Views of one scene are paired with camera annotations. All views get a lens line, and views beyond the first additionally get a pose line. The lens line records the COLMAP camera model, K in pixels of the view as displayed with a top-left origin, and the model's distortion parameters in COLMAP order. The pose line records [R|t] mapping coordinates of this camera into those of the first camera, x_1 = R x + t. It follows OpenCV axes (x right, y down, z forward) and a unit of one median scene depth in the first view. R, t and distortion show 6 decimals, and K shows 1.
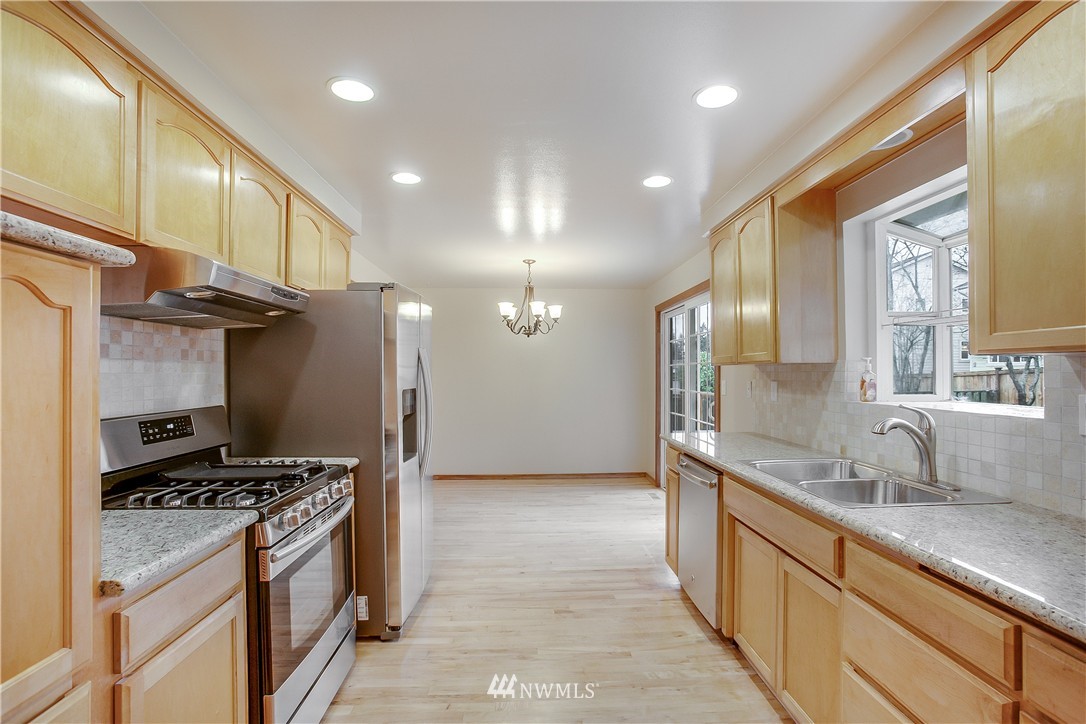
lens RADIAL K [[513.5, 0, 546.7], [0, 513.5, 368.6], [0, 0, 1]] dist [-0.079787, 0.036355]
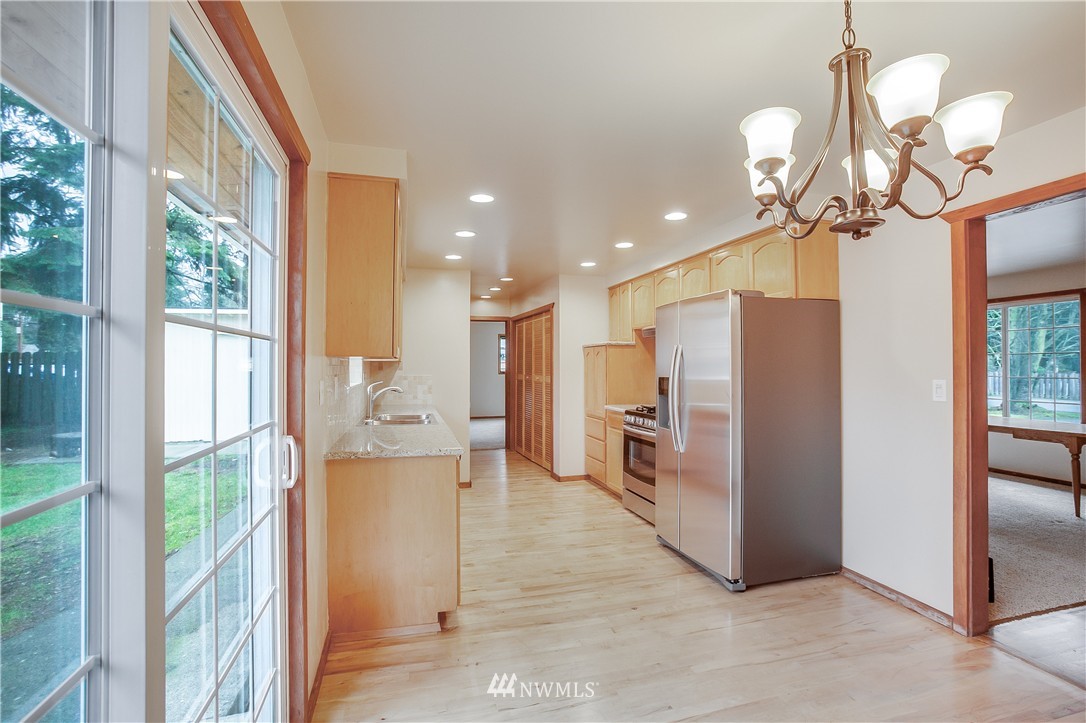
lens RADIAL K [[513.5, 0, 546.7], [0, 513.5, 368.1], [0, 0, 1]] dist [-0.079787, 0.036355]
pose [[-0.973827, 0.005809, -0.227217, 0.331217], [0.006808, 0.999970, -0.003614, 0.015416], [0.227189, -0.005067, -0.973837, 2.130129]]
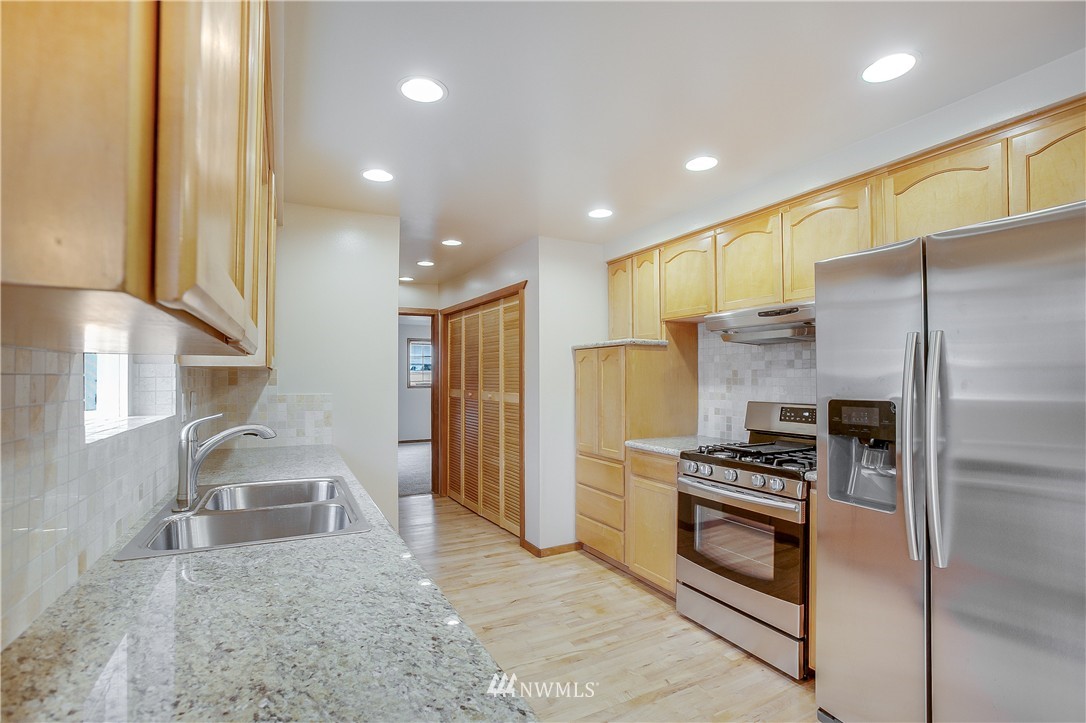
lens RADIAL K [[513.5, 0, 546.7], [0, 513.5, 368.1], [0, 0, 1]] dist [-0.079787, 0.036355]
pose [[-0.905826, -0.001759, -0.423646, 0.358083], [0.009369, 0.999664, -0.024182, 0.007861], [0.423546, -0.025874, -0.905505, 1.334747]]
